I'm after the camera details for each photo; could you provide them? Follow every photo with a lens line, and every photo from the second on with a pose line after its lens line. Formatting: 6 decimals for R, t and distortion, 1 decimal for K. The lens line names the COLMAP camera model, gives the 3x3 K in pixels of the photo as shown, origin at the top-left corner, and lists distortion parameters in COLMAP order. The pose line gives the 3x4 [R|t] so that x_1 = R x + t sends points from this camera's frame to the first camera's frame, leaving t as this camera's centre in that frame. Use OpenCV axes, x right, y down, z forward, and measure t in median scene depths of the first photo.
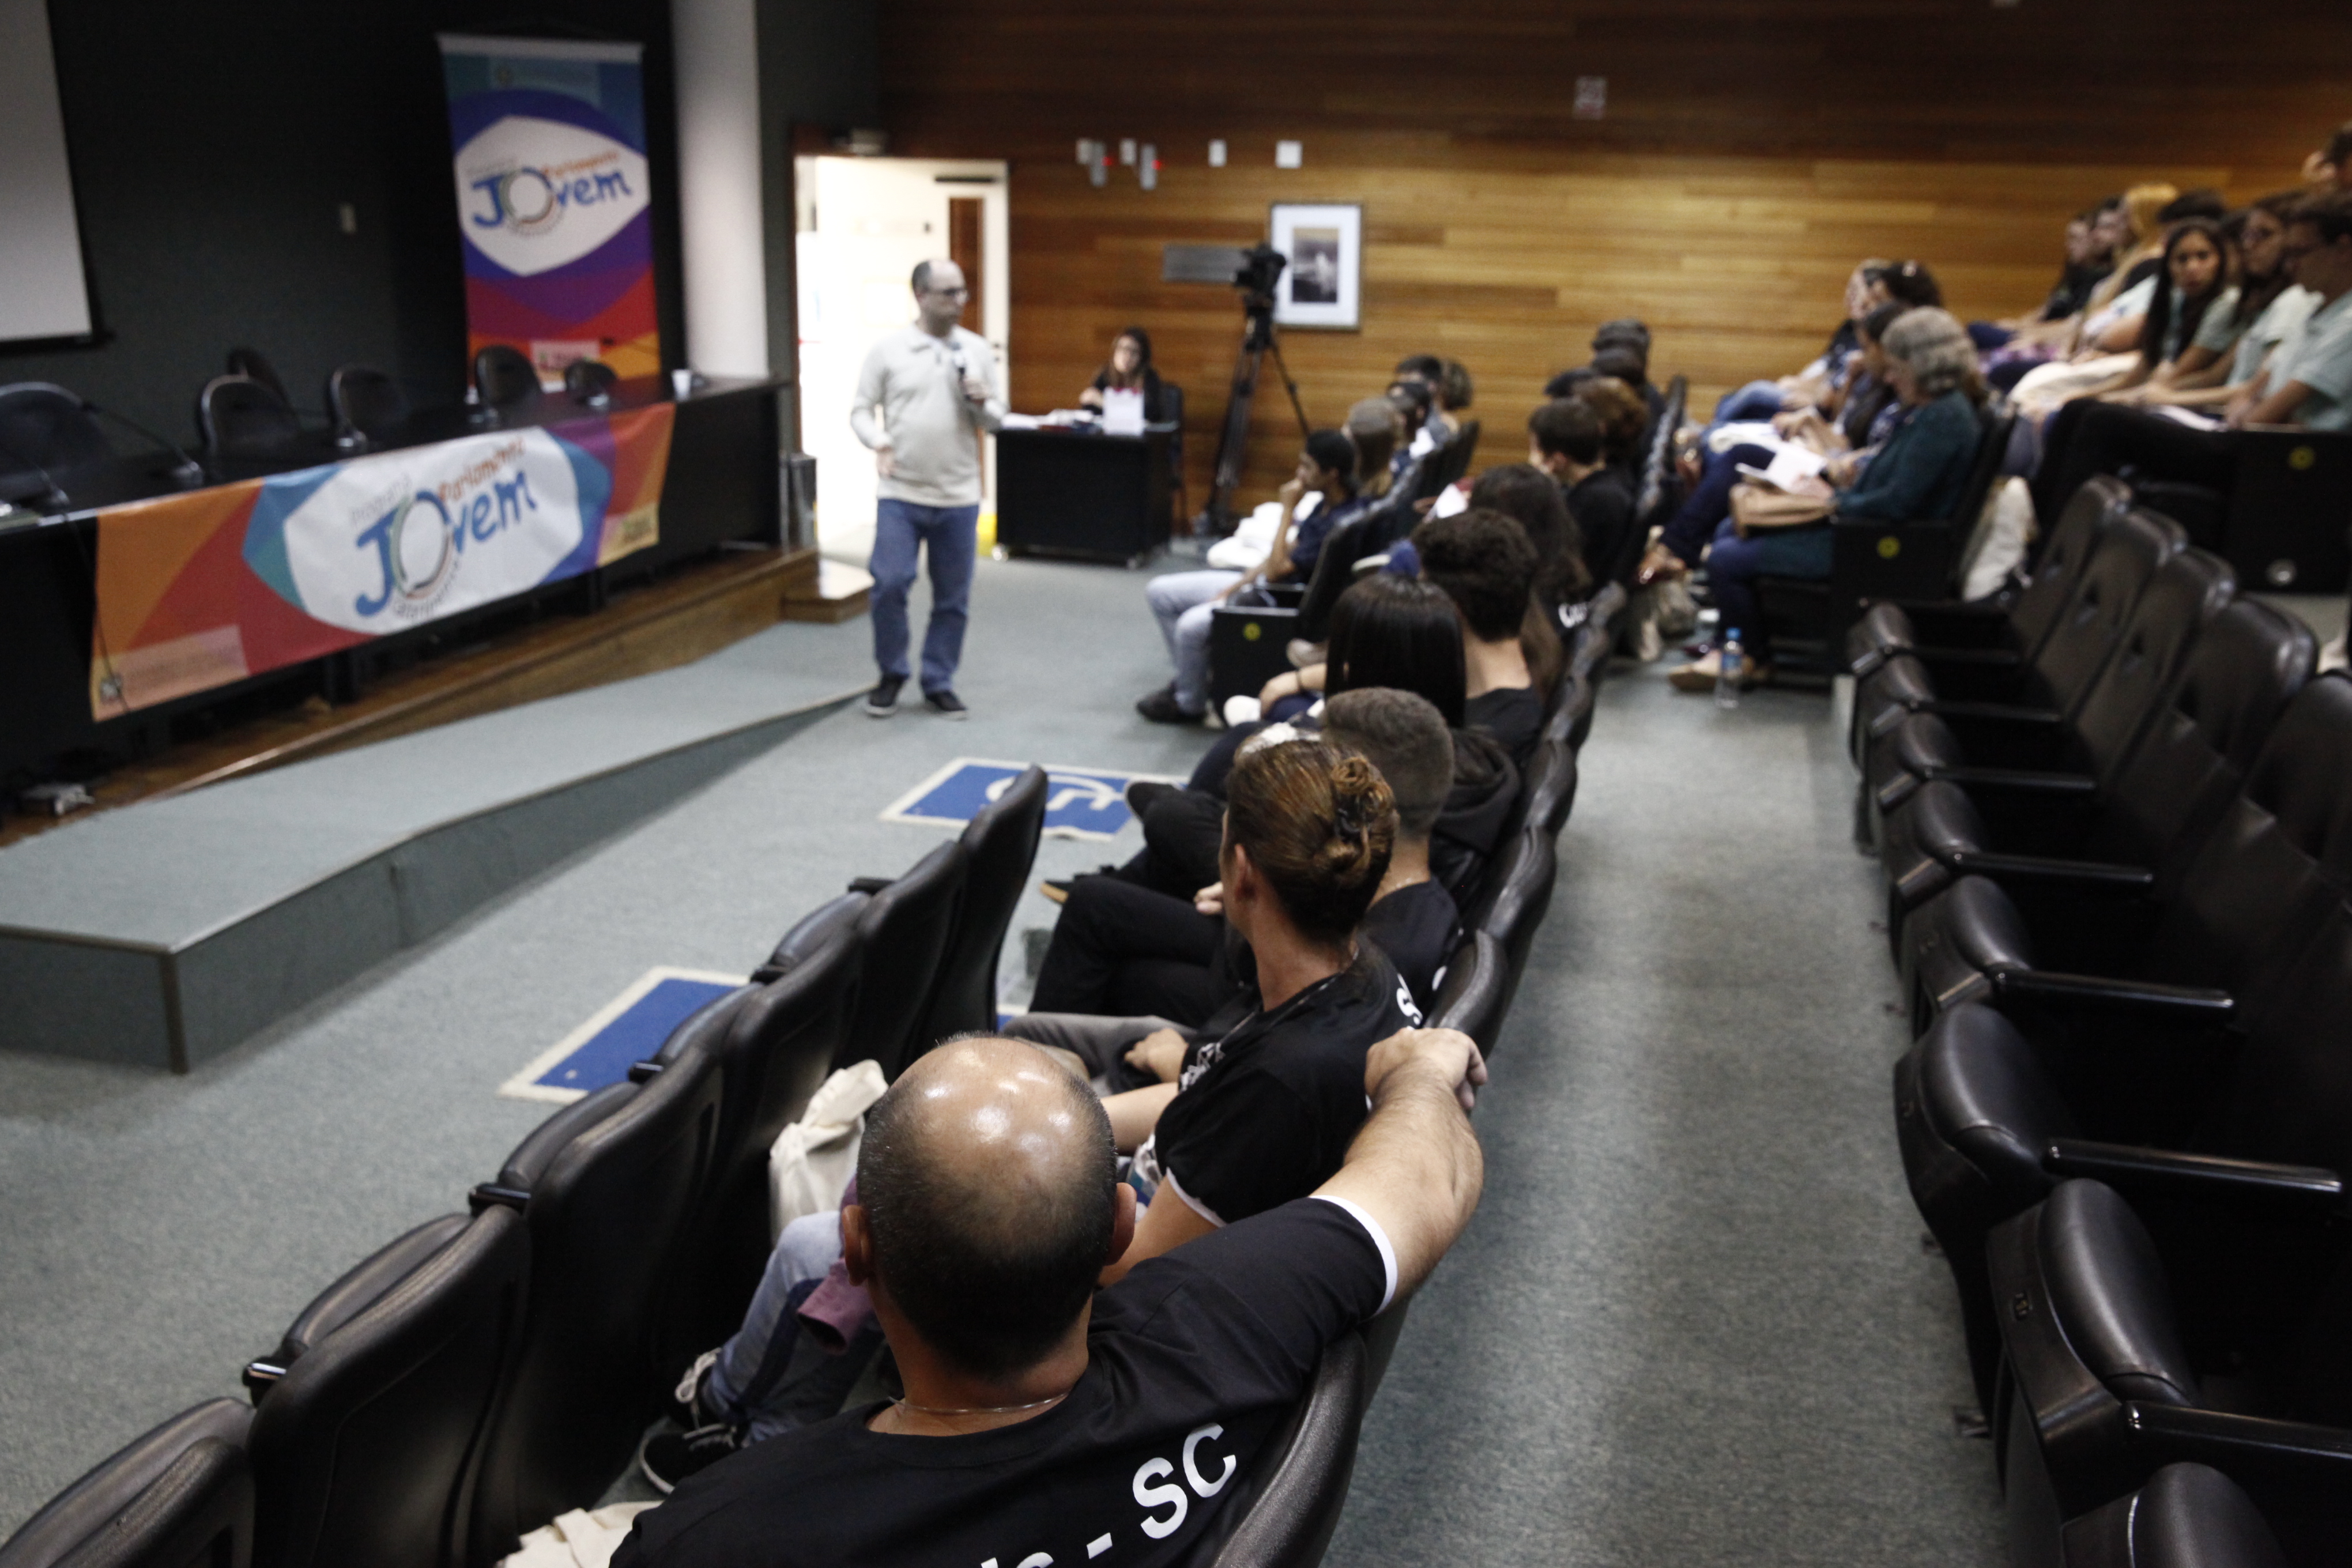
lens RADIAL K [[2143.2, 0, 1176.0], [0, 2143.2, 784.0], [0, 0, 1]] dist [-0.014652, 0.005703]
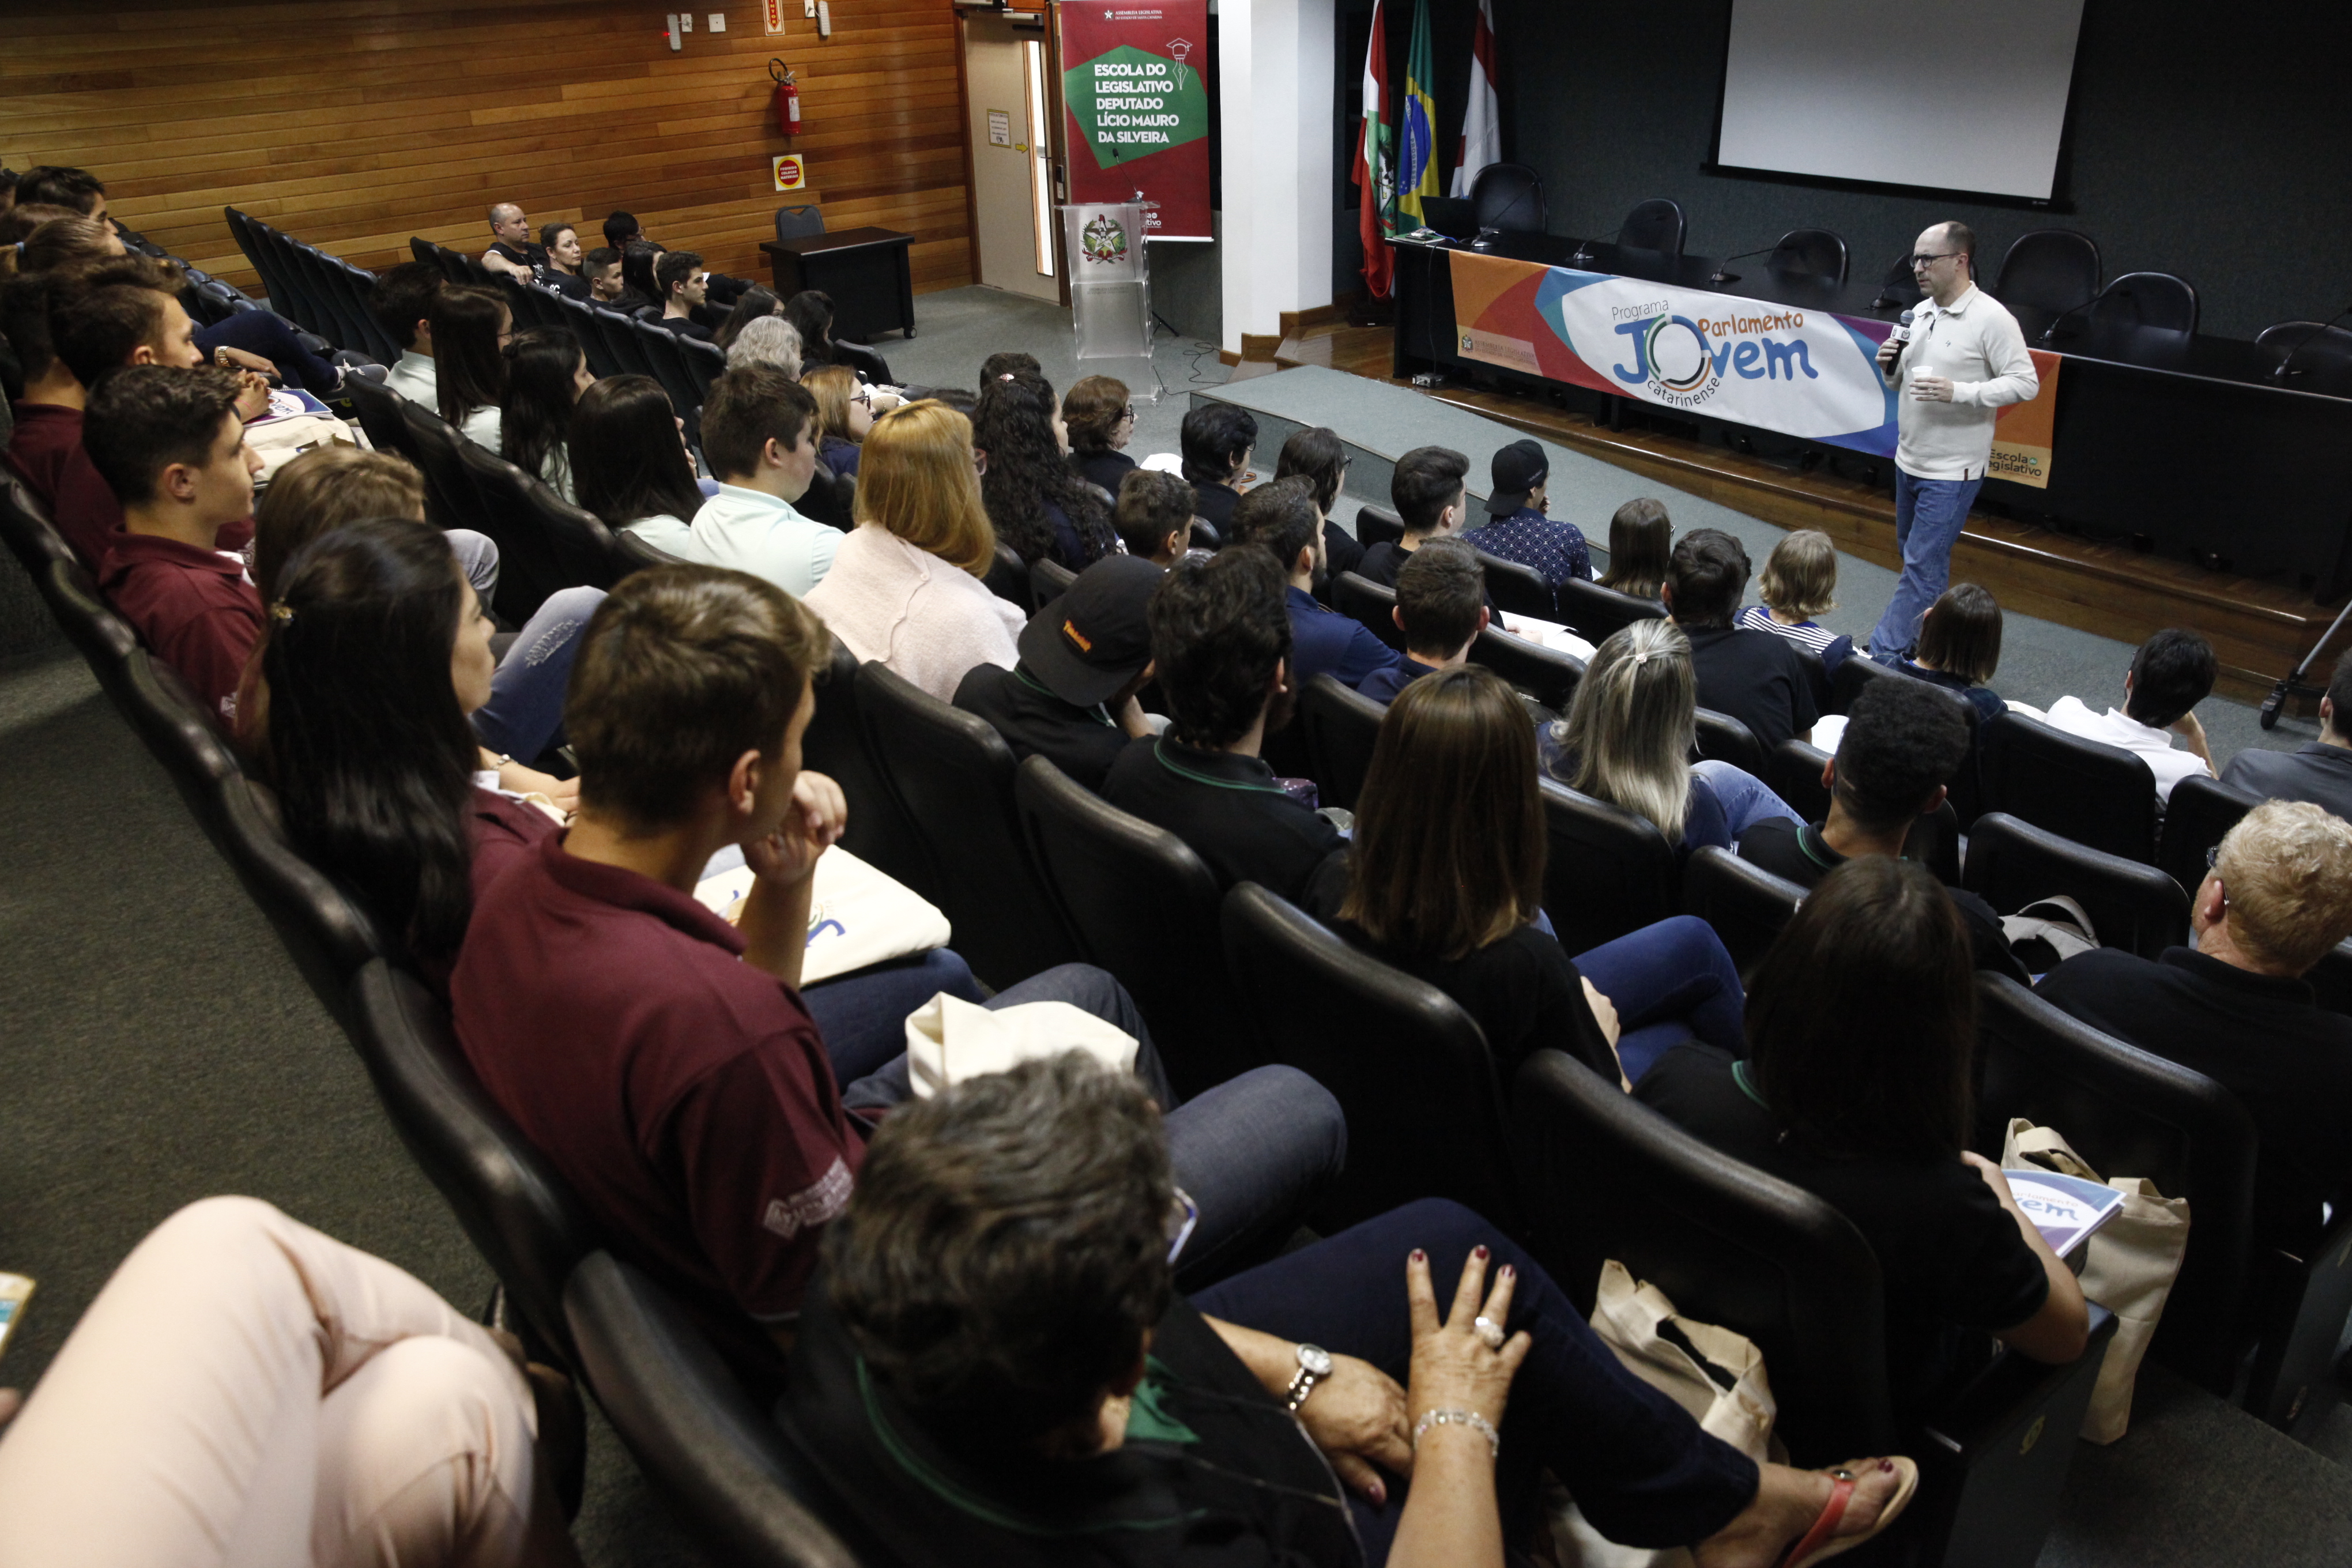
lens RADIAL K [[1805.8, 0, 1176.0], [0, 1805.8, 784.0], [0, 0, 1]] dist [-0.079386, 0.087086]
pose [[-0.609376, 0.350883, -0.711015, 0.655875], [-0.193128, 0.804053, 0.562317, -0.399753], [0.769001, 0.479980, -0.422205, 1.134406]]
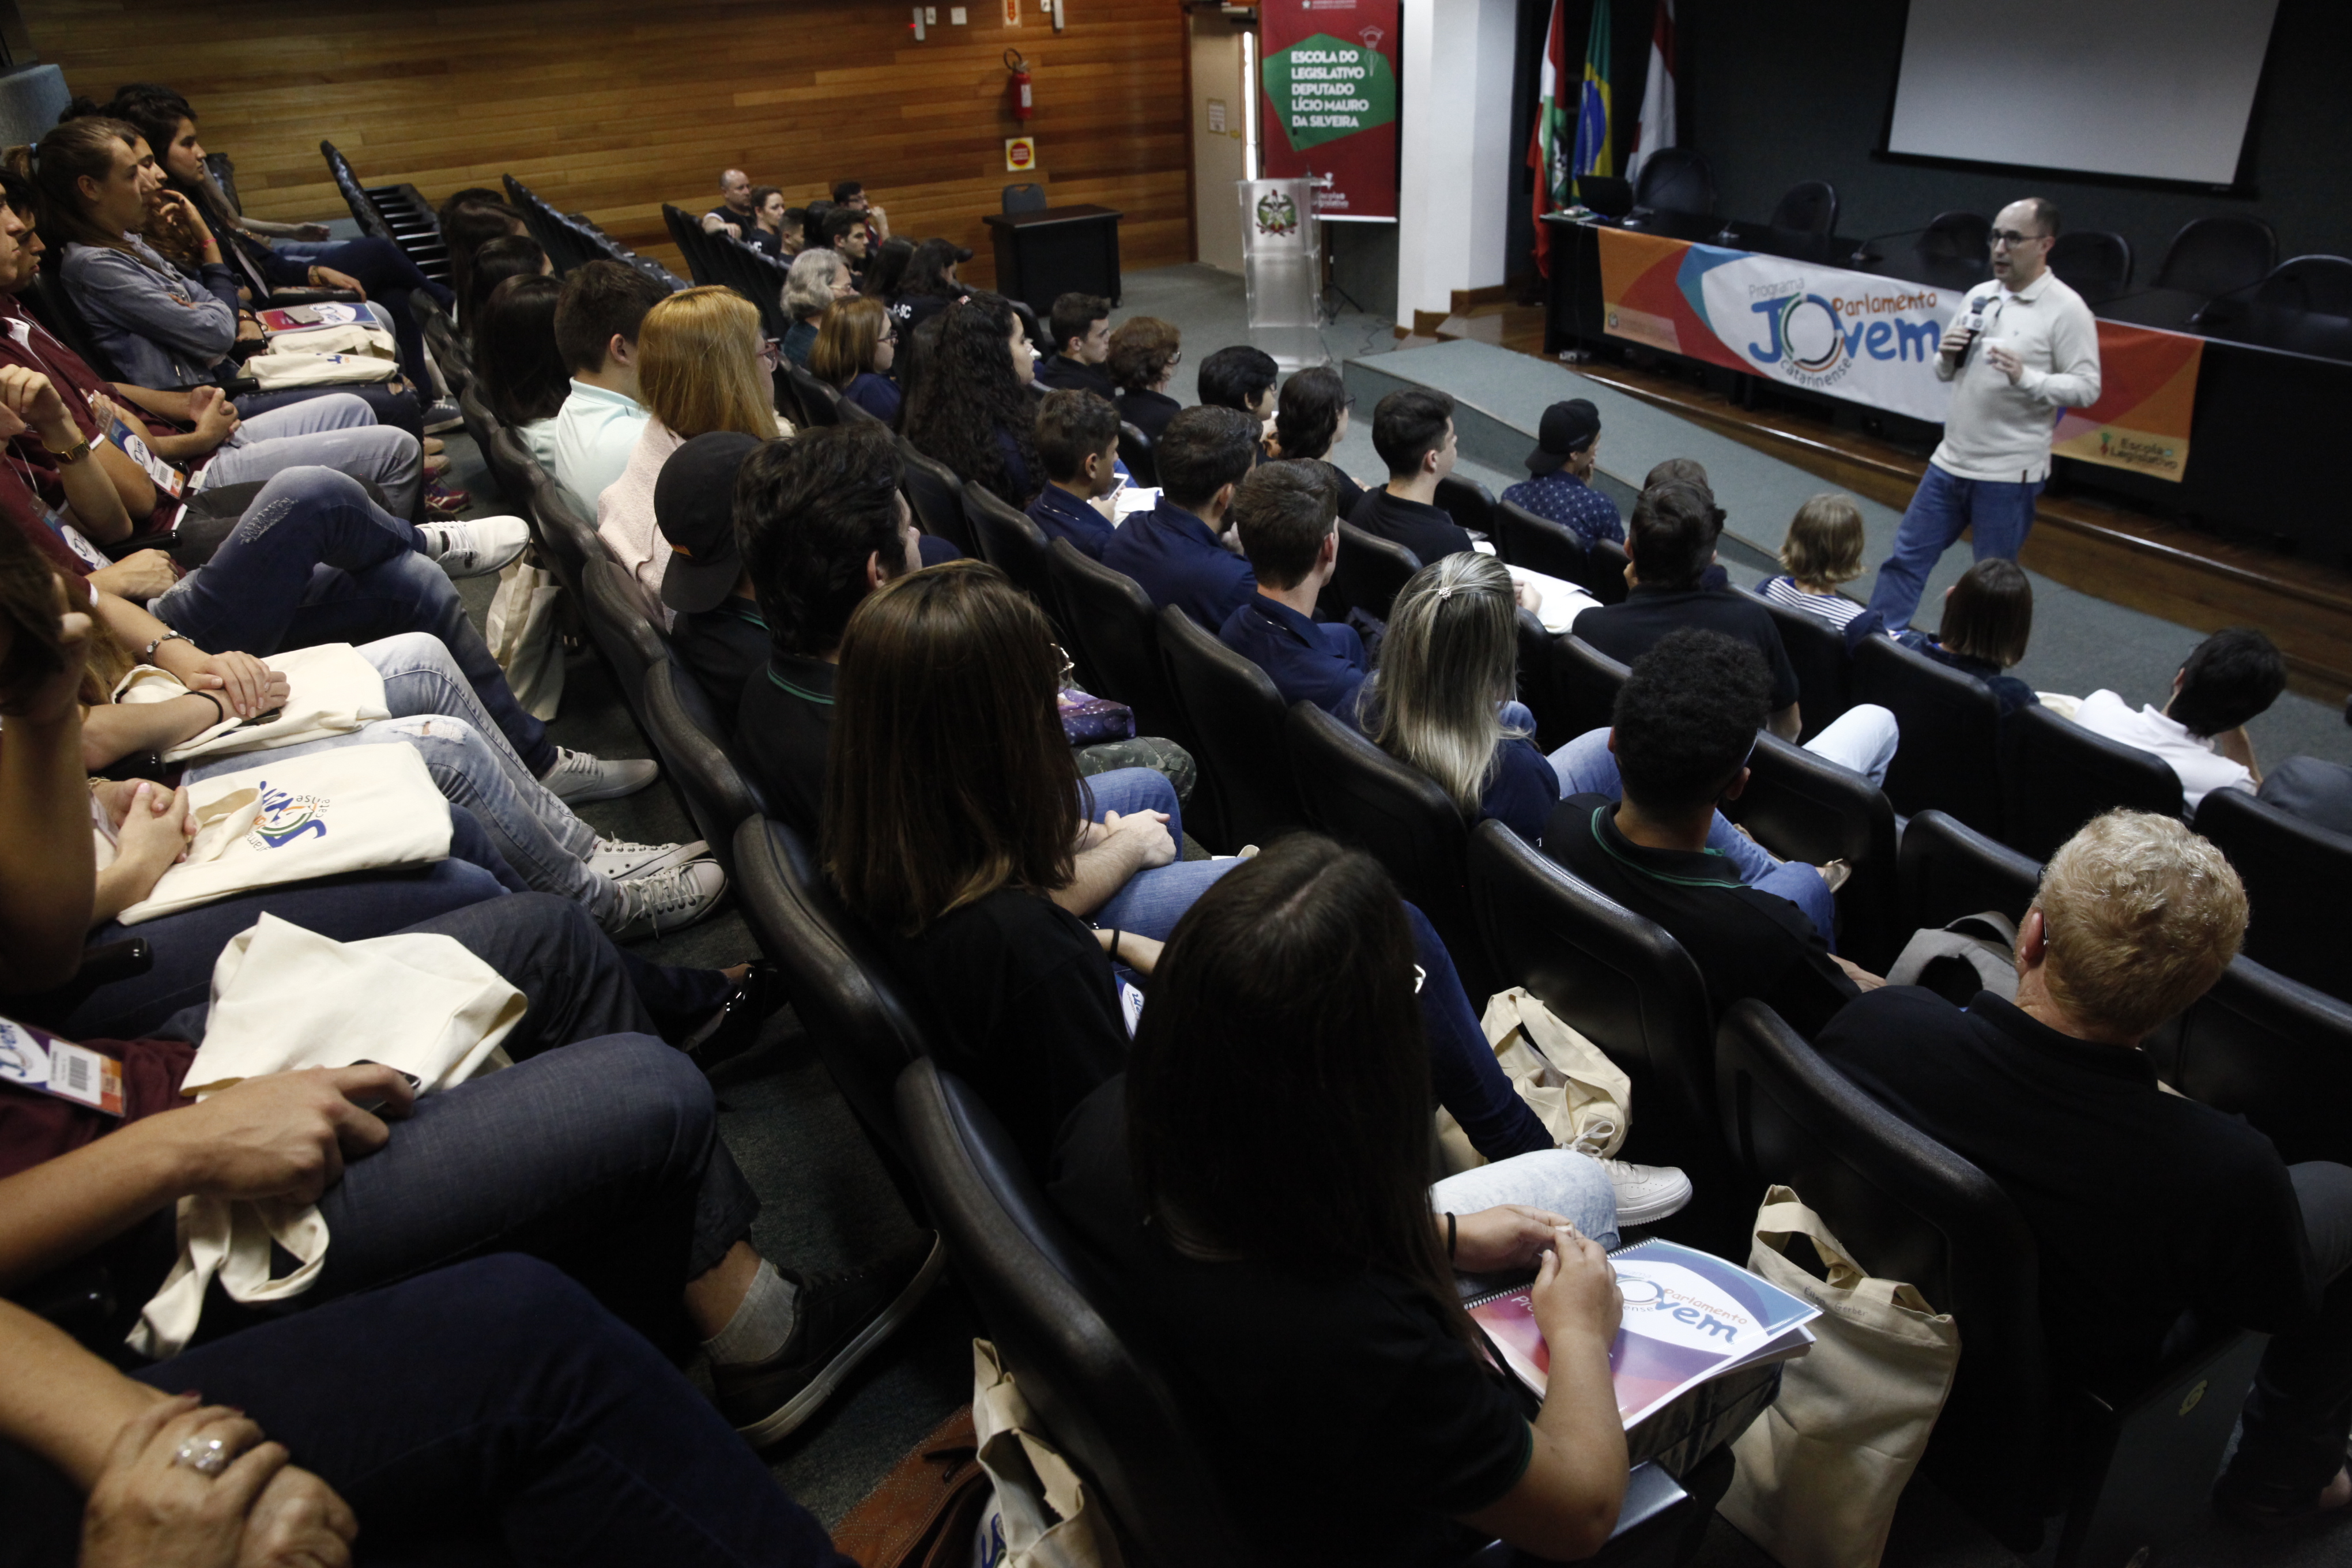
lens RADIAL K [[1605.1, 0, 1179.5], [0, 1605.1, 788.5], [0, 0, 1]] dist [-0.107631, 0.083300]
pose [[-0.737311, 0.326230, -0.591563, 0.547284], [-0.153639, 0.771748, 0.617090, -0.374137], [0.657851, 0.545874, -0.518897, 1.170706]]
